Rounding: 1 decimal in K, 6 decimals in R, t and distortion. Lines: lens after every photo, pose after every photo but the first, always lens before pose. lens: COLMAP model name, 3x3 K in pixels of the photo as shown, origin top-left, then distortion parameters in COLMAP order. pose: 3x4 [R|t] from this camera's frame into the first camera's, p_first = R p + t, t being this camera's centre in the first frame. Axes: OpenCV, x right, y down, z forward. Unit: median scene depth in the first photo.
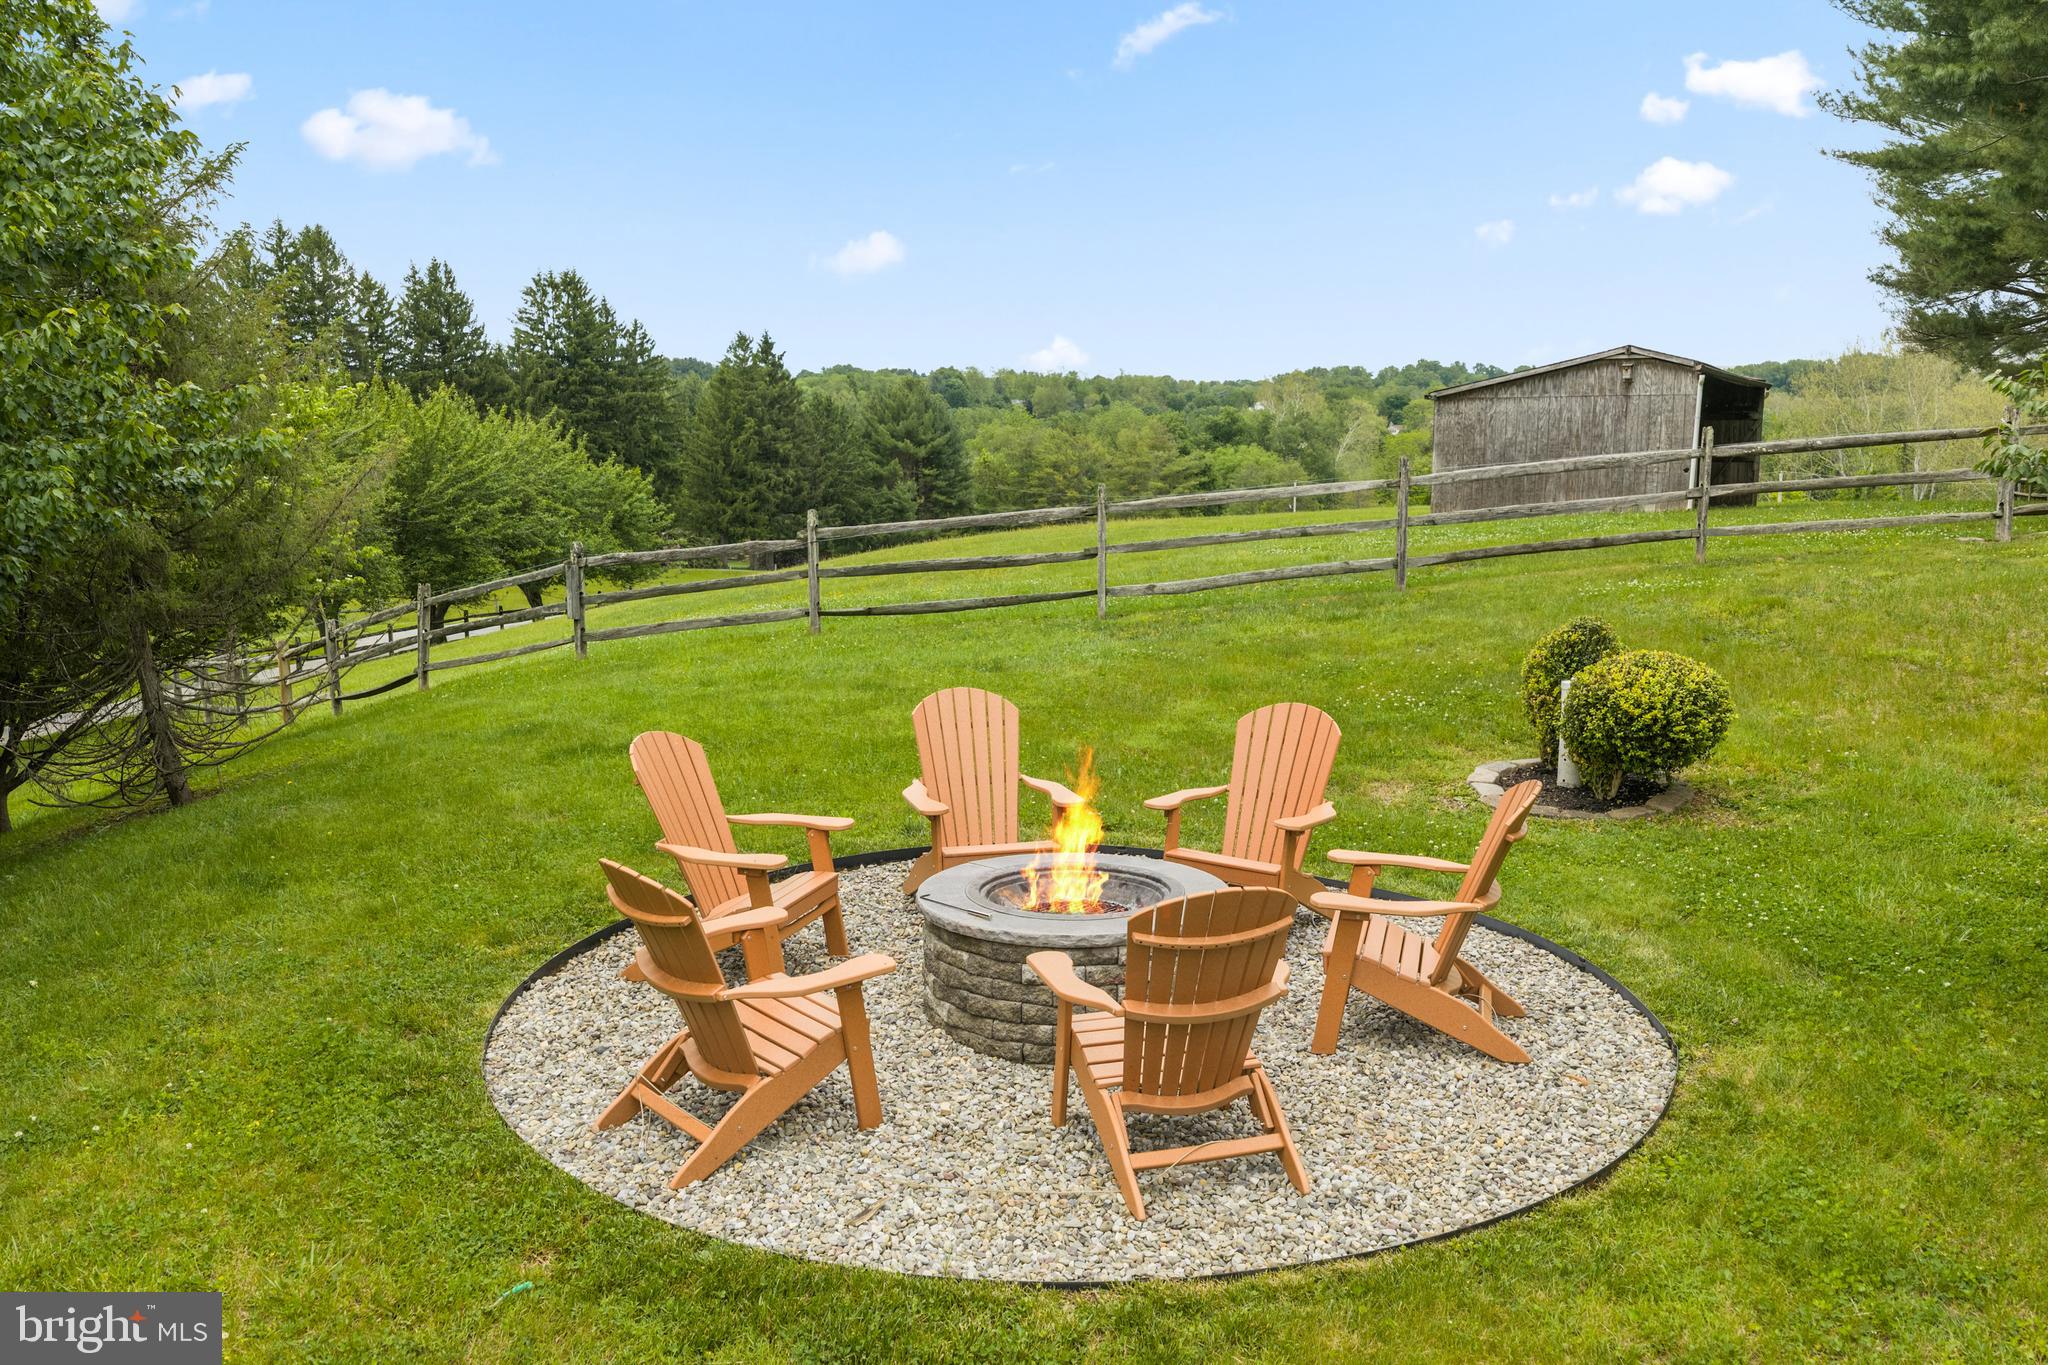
lens RADIAL K [[1696.6, 0, 1033.4], [0, 1696.6, 693.9], [0, 0, 1]] dist [0.017447, -0.024427]
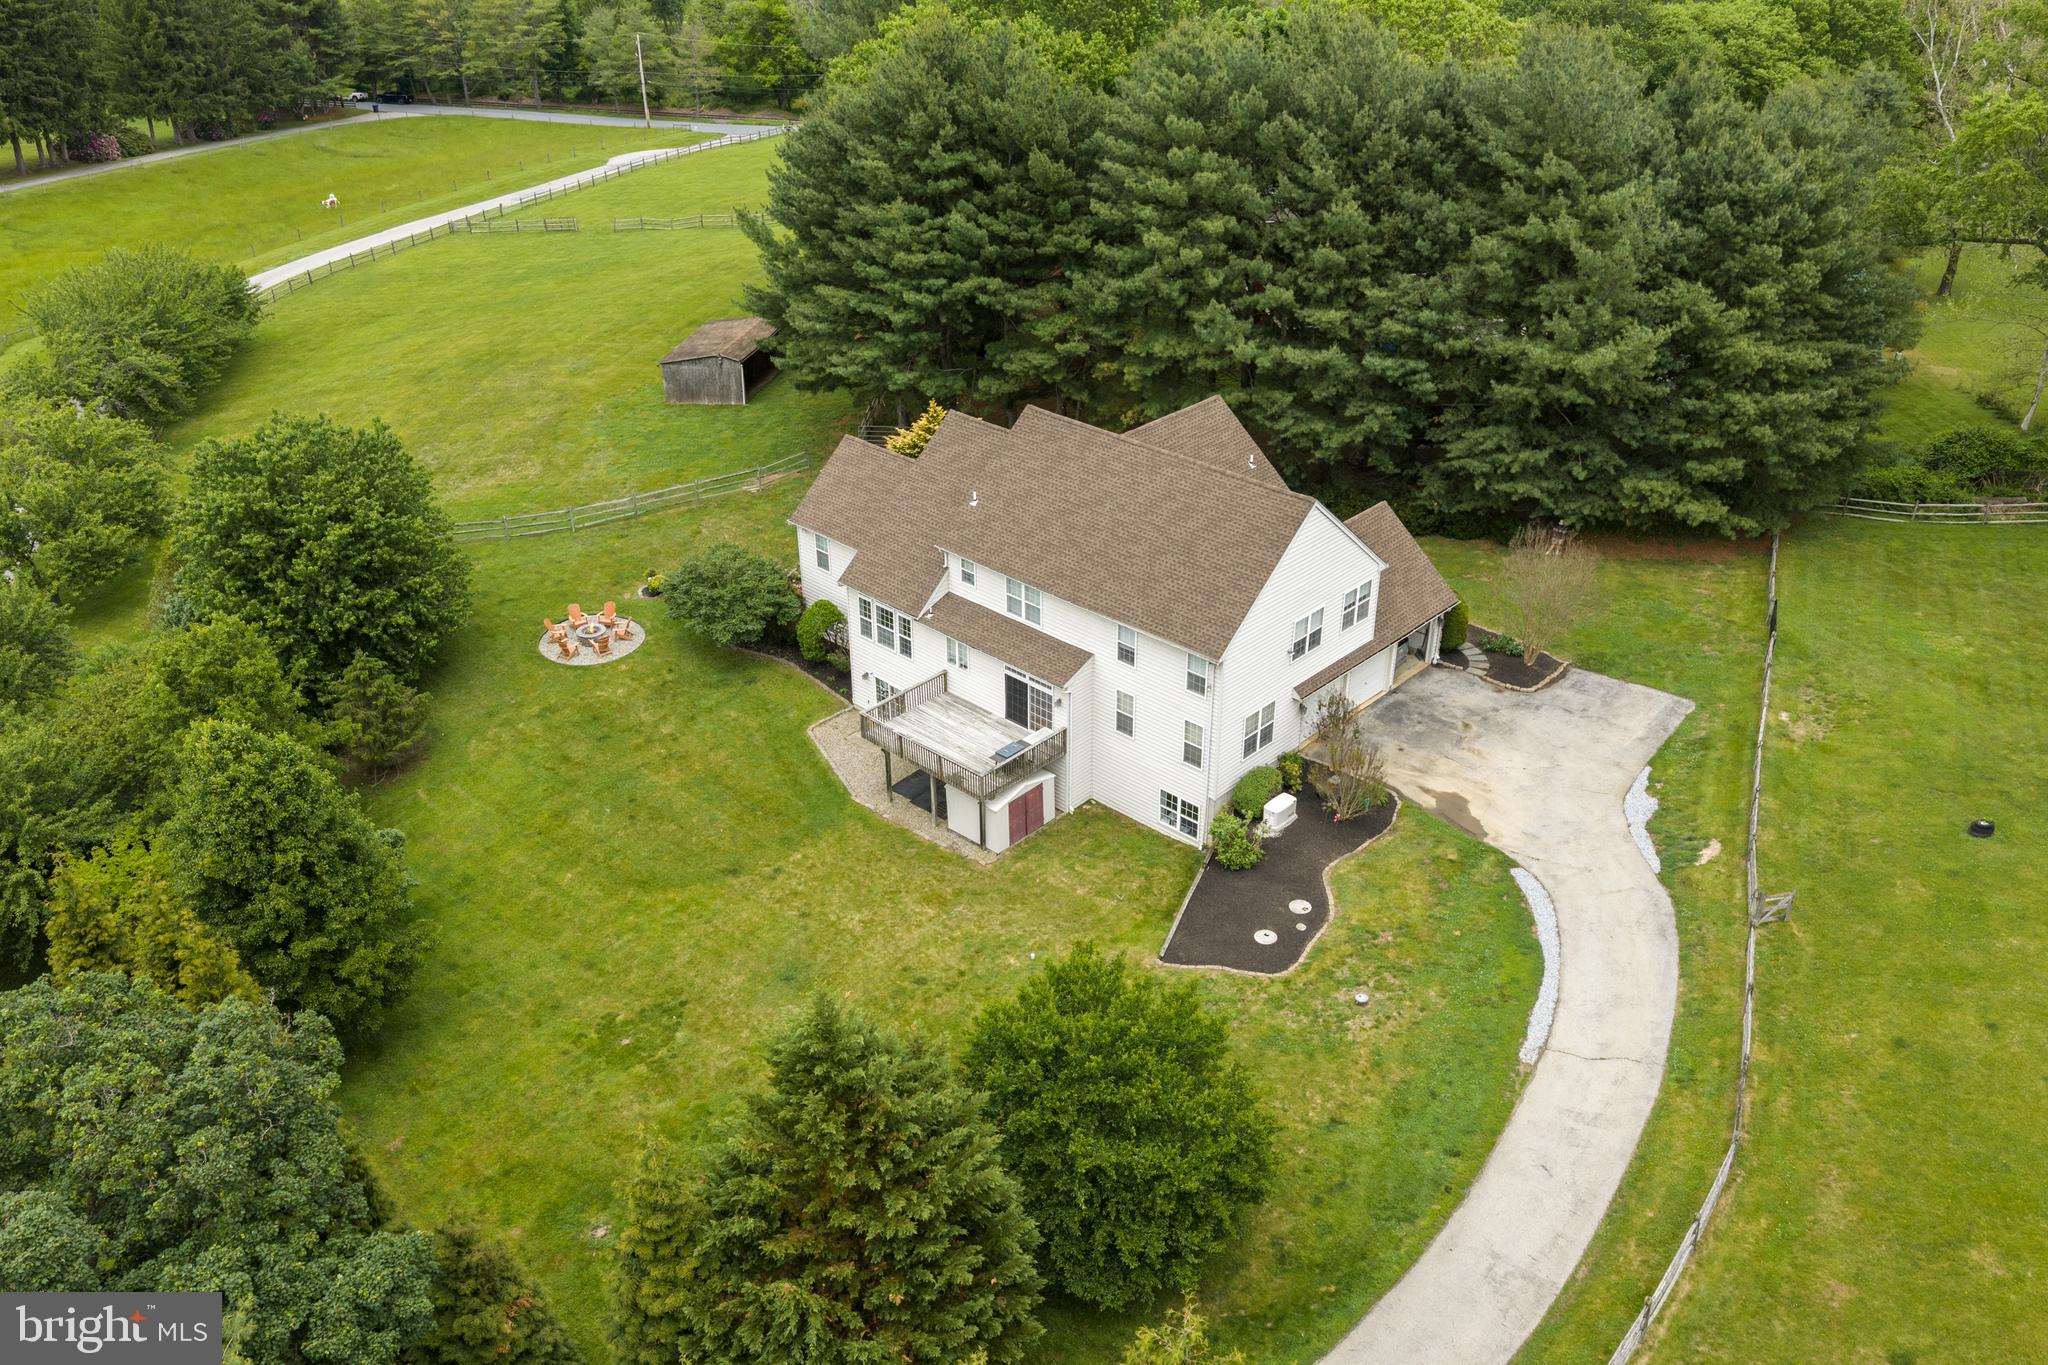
lens RADIAL K [[1696.6, 0, 1029.6], [0, 1696.6, 690.0], [0, 0, 1]] dist [0.017447, -0.024427]
pose [[0.941311, -0.168818, 0.292292, -0.021807], [0.052788, 0.928915, 0.366510, -0.127366], [-0.333388, -0.329570, 0.883310, -0.366063]]
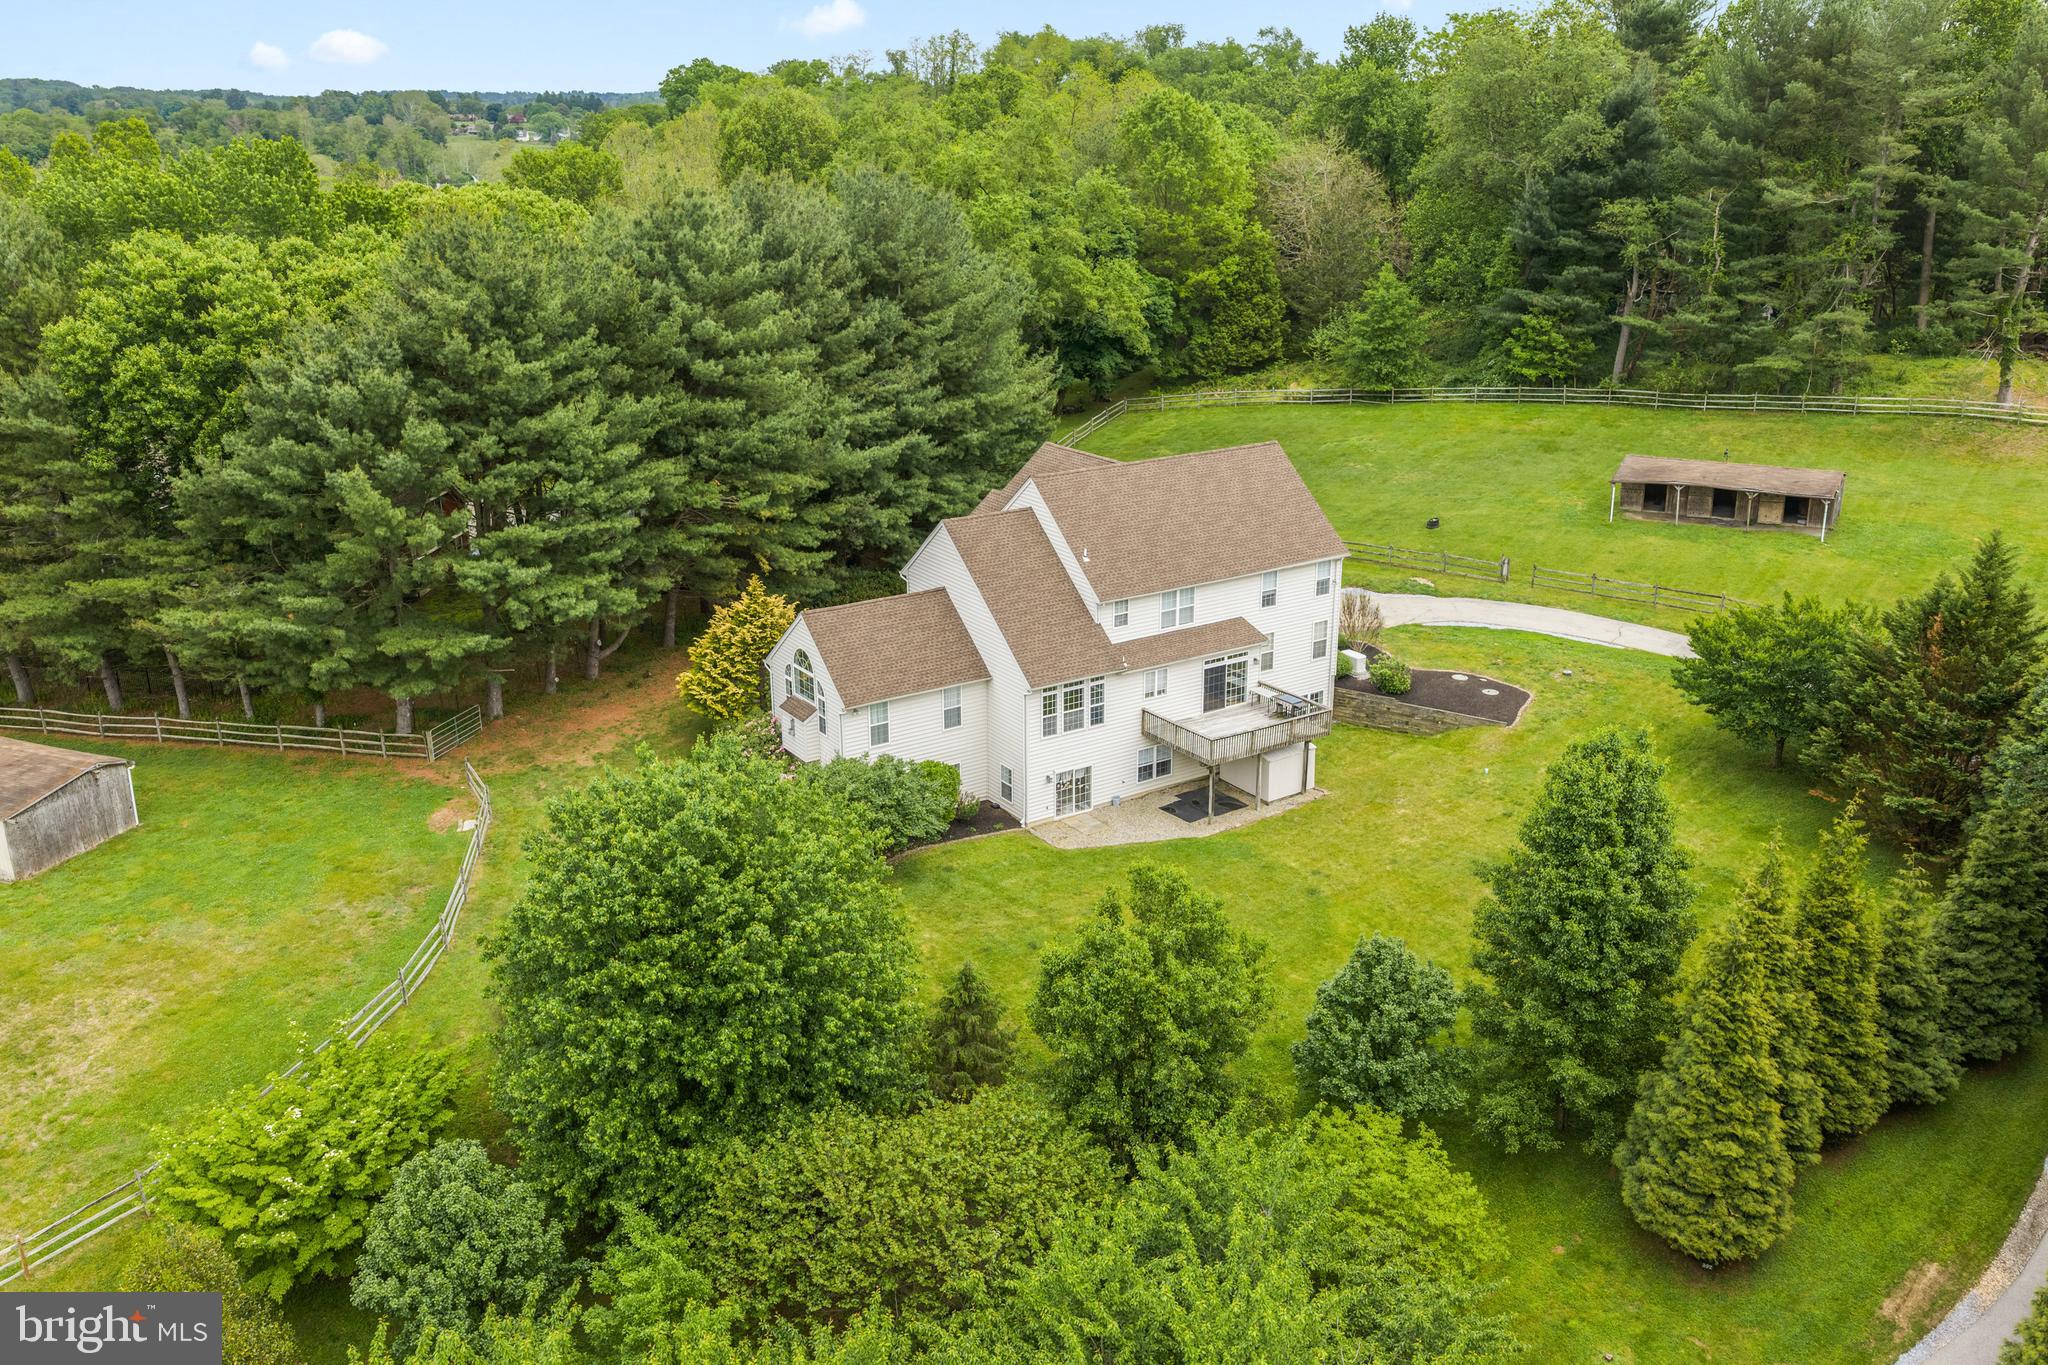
lens RADIAL K [[1696.6, 0, 1035.0], [0, 1696.6, 695.2], [0, 0, 1]] dist [0.017447, -0.024427]
pose [[-0.118061, -0.324026, 0.938652, -0.284310], [0.156295, 0.927418, 0.339806, -0.136471], [-0.980629, 0.186824, -0.058848, 0.001038]]
